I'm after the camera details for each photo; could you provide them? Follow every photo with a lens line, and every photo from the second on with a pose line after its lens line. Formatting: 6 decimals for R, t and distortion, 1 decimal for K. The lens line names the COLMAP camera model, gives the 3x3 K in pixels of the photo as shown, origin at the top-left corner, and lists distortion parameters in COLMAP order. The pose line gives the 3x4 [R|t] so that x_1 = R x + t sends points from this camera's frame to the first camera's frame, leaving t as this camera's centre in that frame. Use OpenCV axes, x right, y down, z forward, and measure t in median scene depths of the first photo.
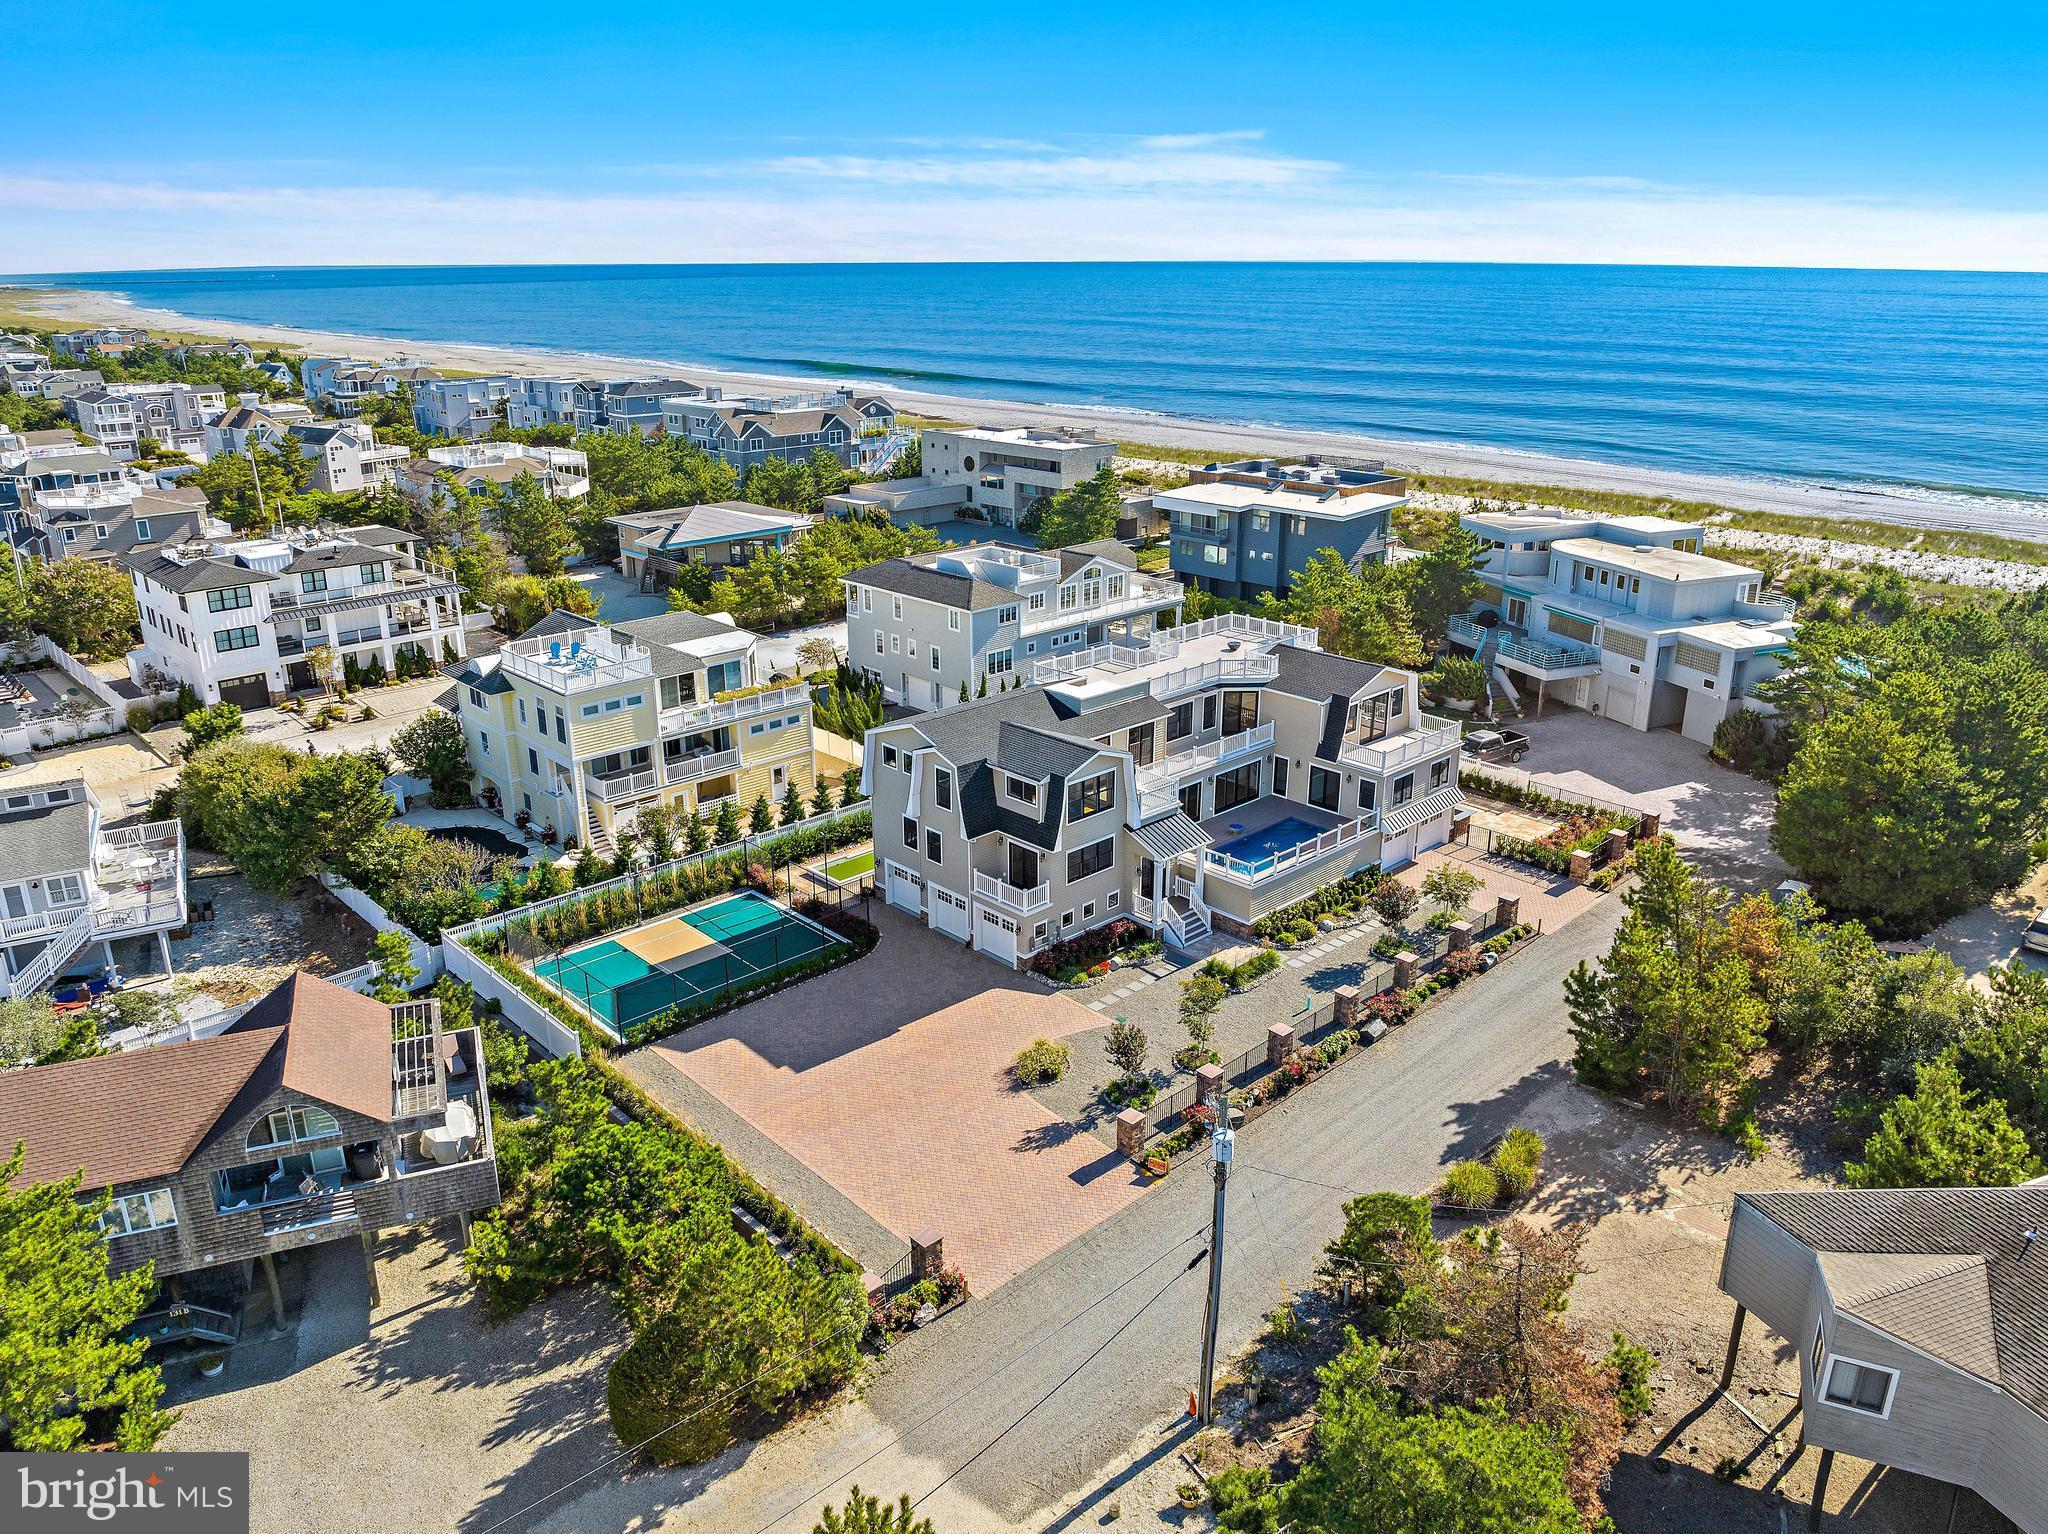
lens RADIAL K [[1471.1, 0, 1024.0], [0, 1471.1, 767.0], [0, 0, 1]] dist [-0.031246, 0.003311]
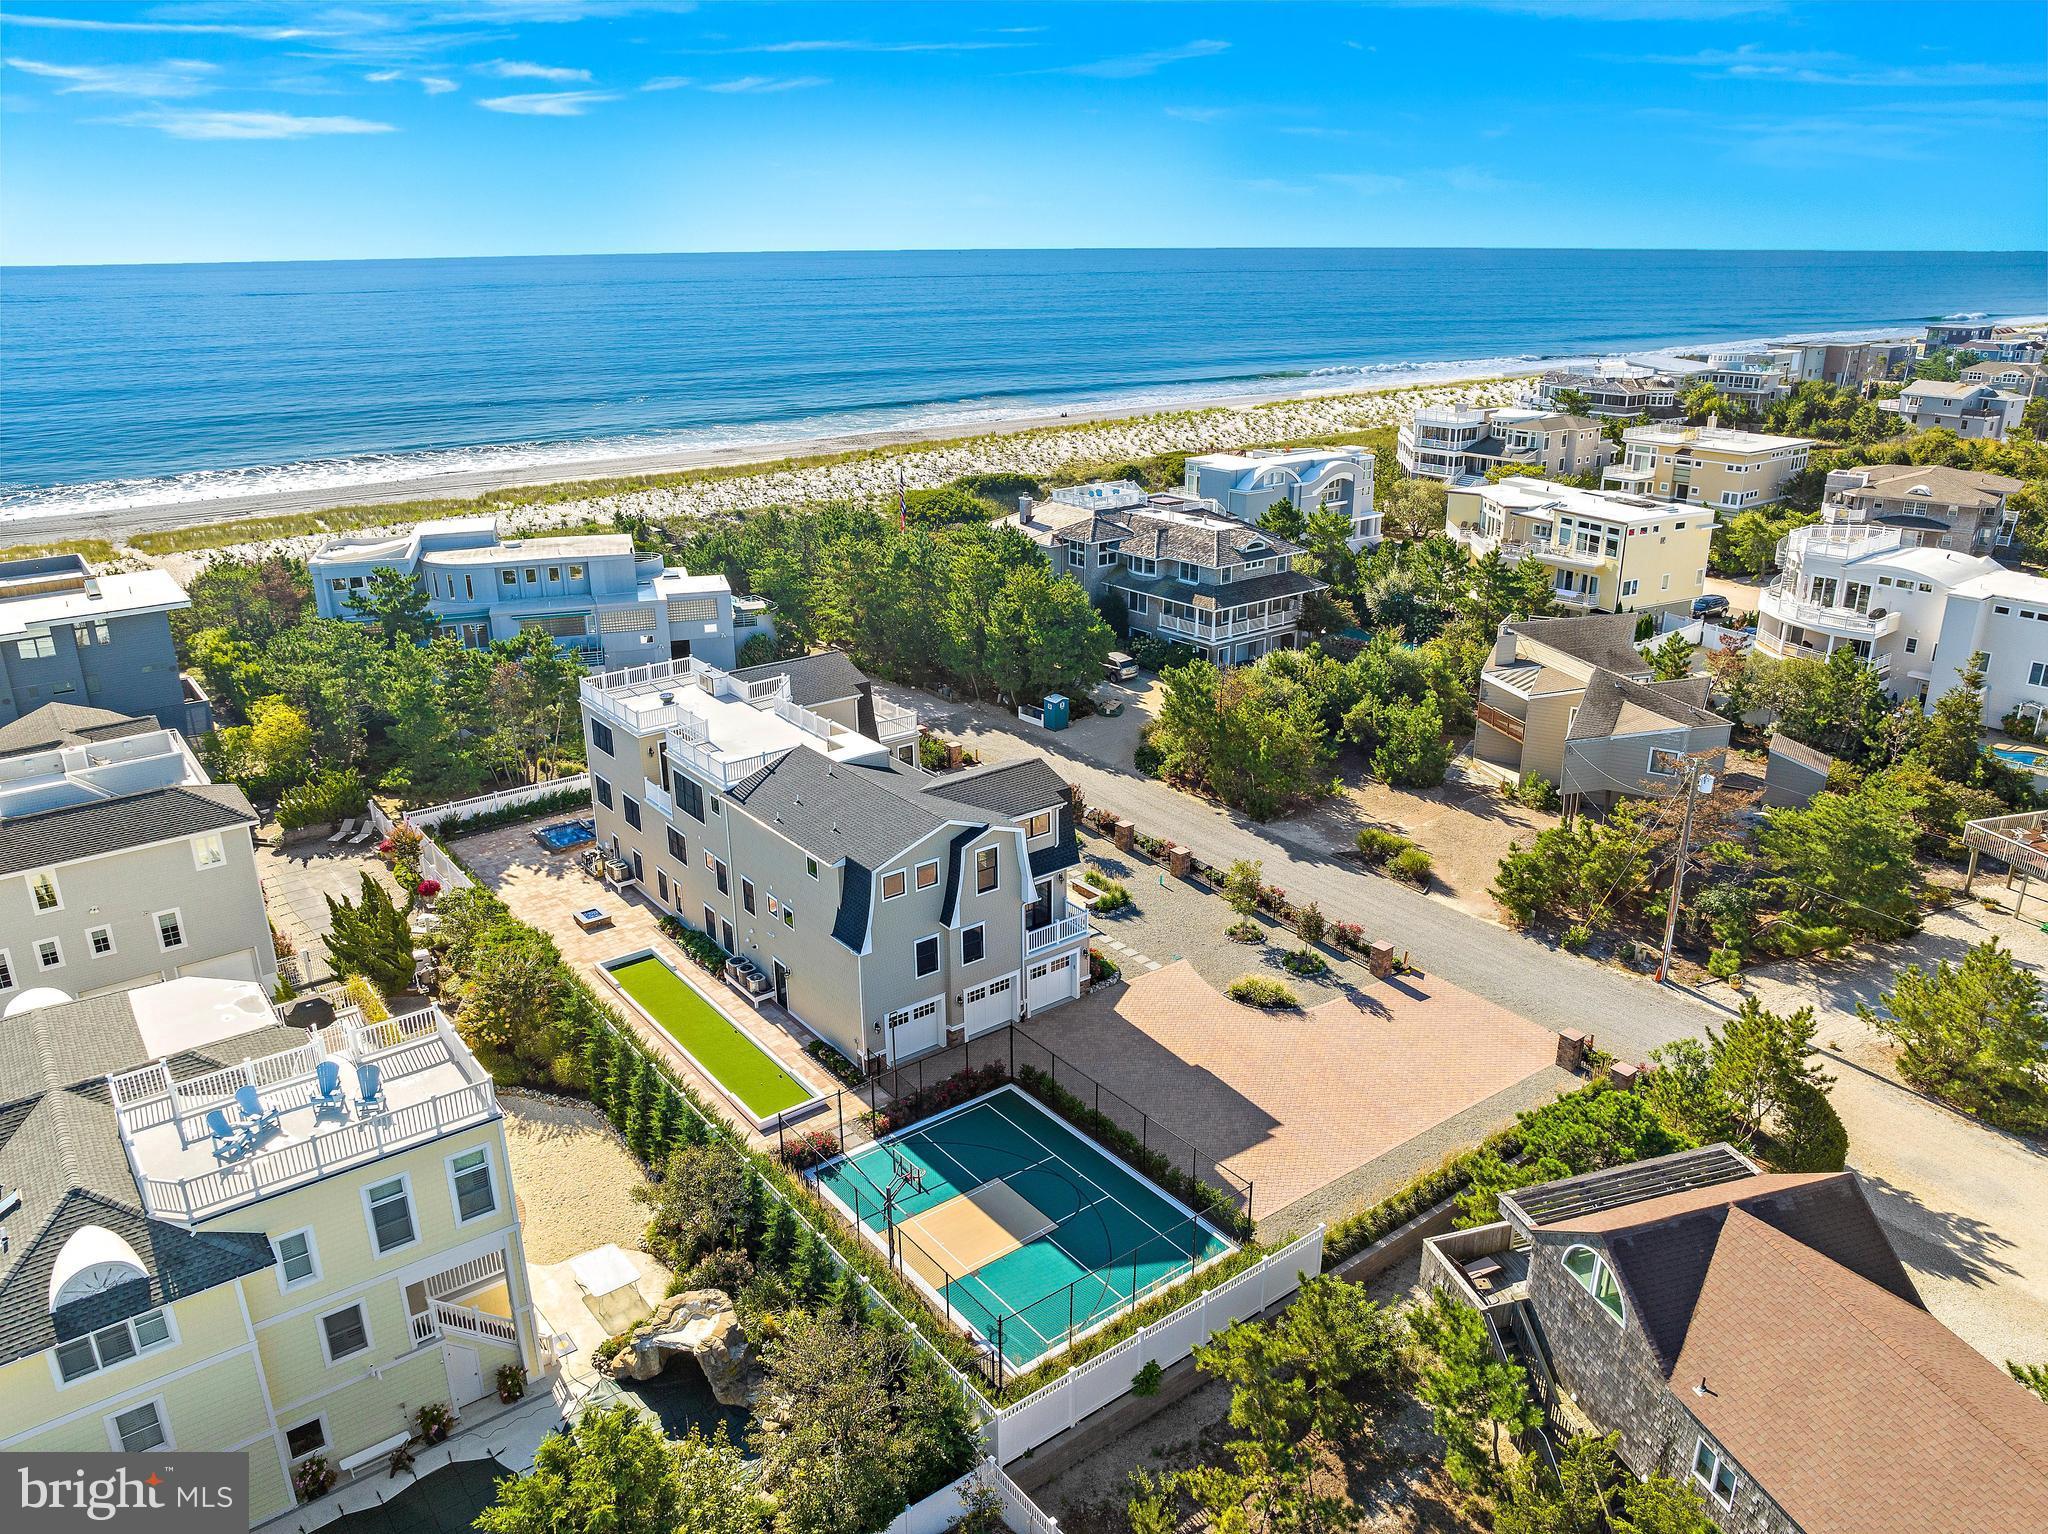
lens RADIAL K [[1447.2, 0, 1027.0], [0, 1447.2, 760.3], [0, 0, 1]] dist [-0.039119, -0.002747]
pose [[0.101493, -0.336027, 0.936368, -0.785053], [0.333611, 0.898223, 0.286179, -0.264549], [-0.937231, 0.283338, 0.203266, 0.735270]]
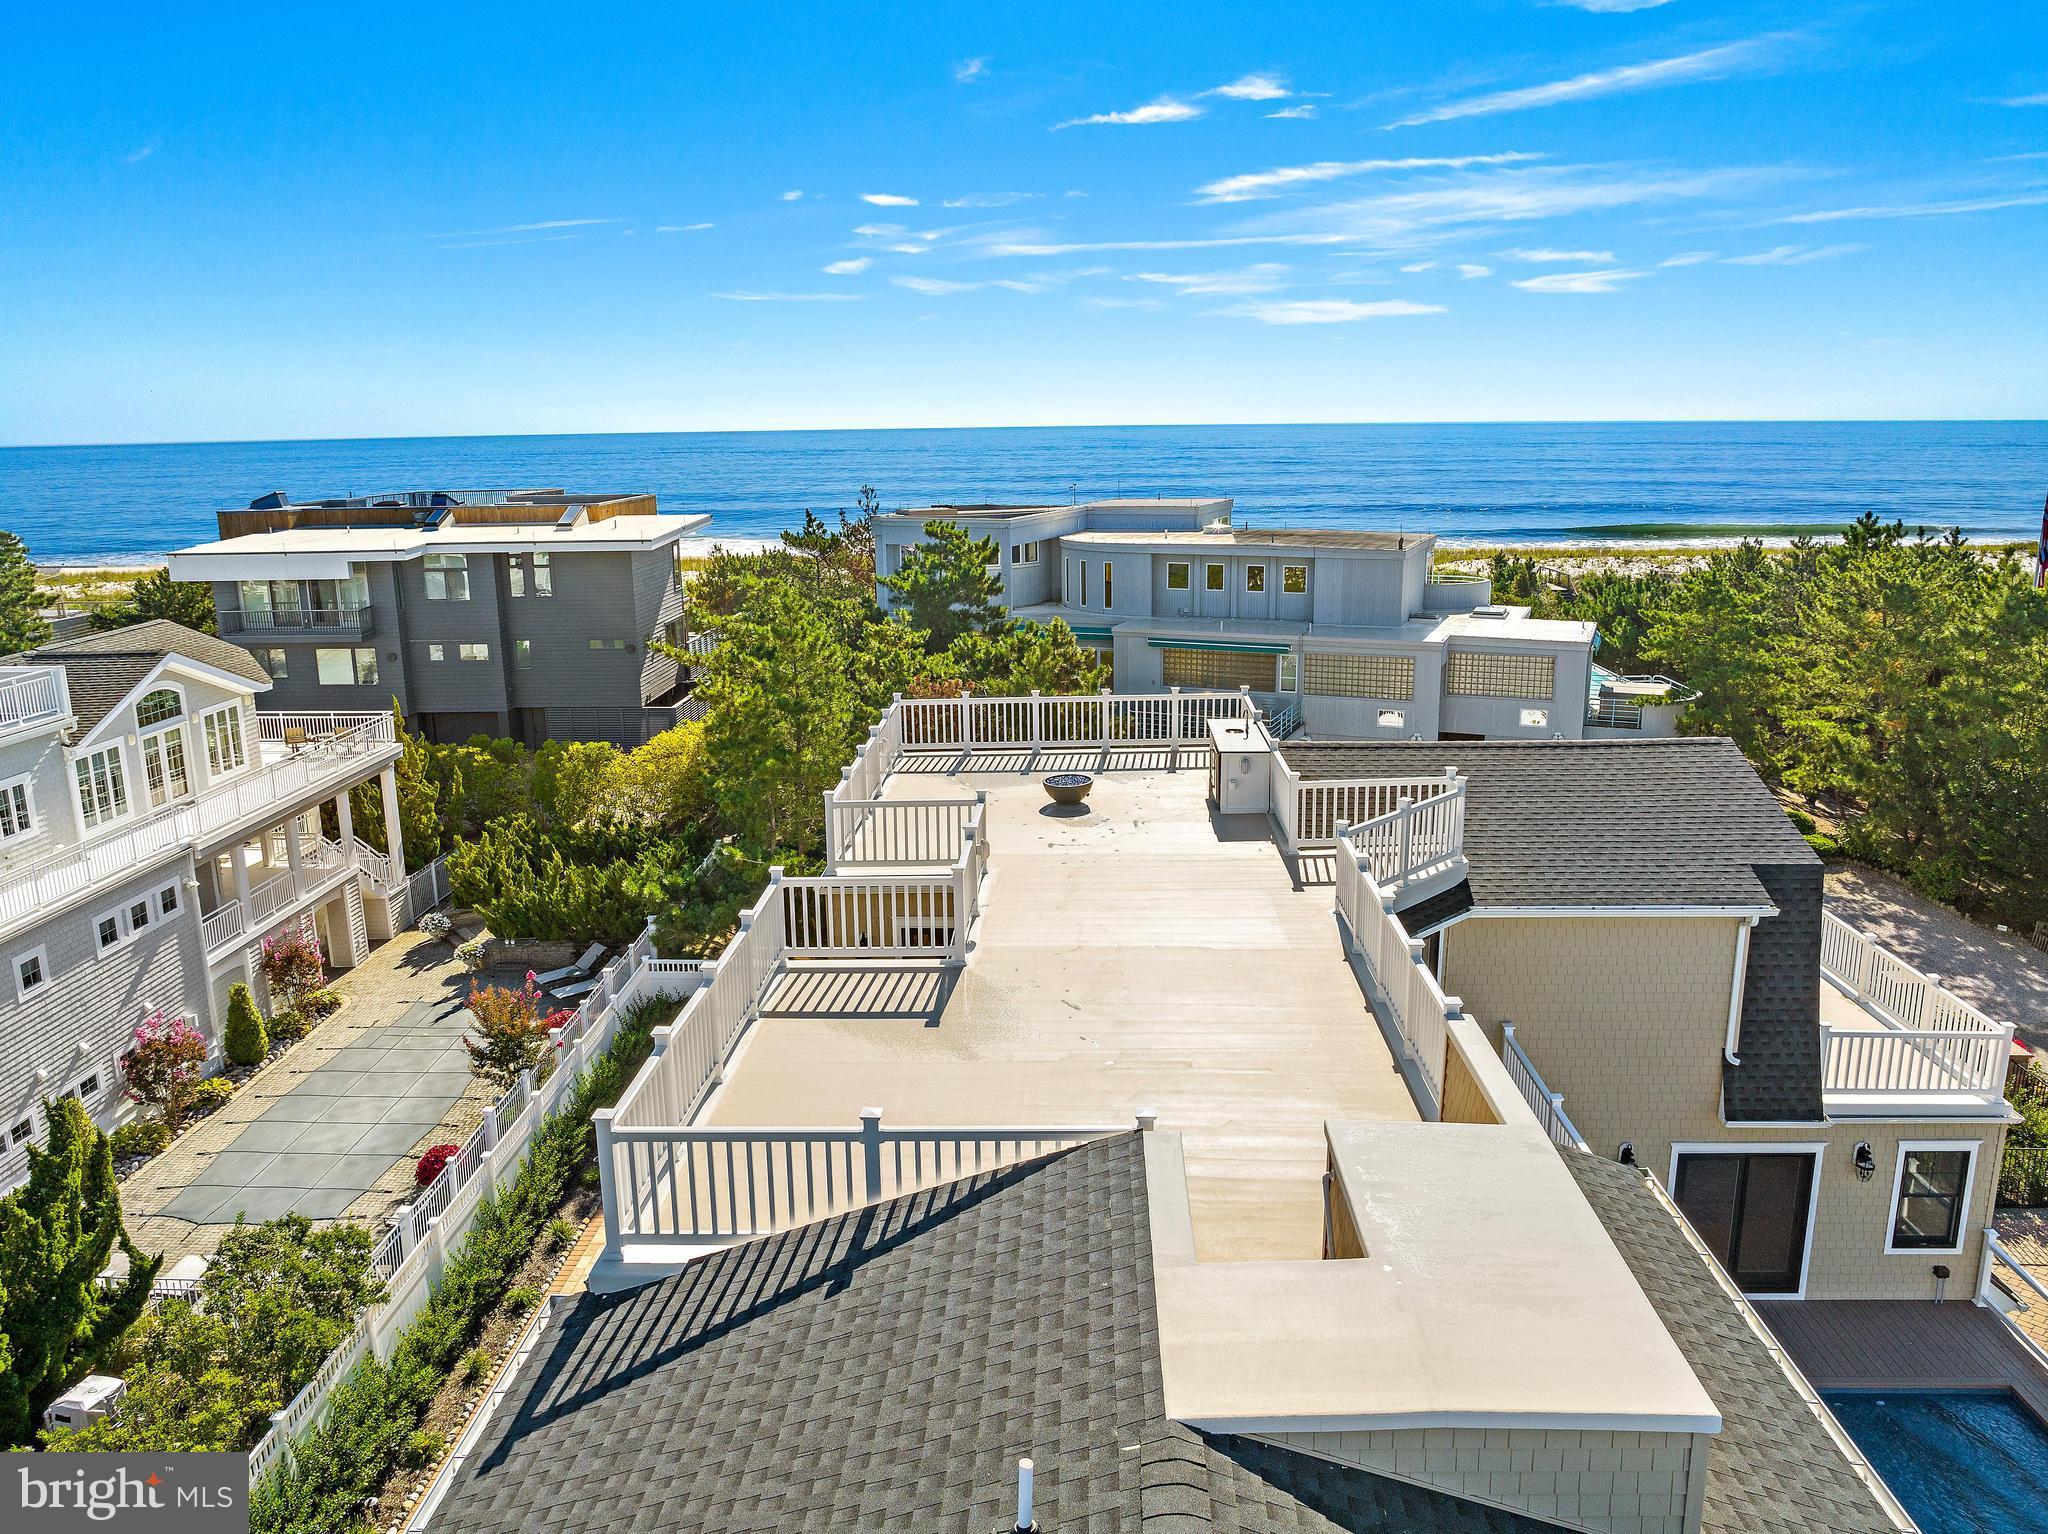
lens RADIAL K [[1447.2, 0, 1027.0], [0, 1447.2, 760.3], [0, 0, 1]] dist [-0.039119, -0.002747]
pose [[0.715895, -0.163294, 0.678844, -0.050964], [0.240077, 0.970554, -0.019716, -0.098491], [-0.655635, 0.177090, 0.734018, 0.945996]]
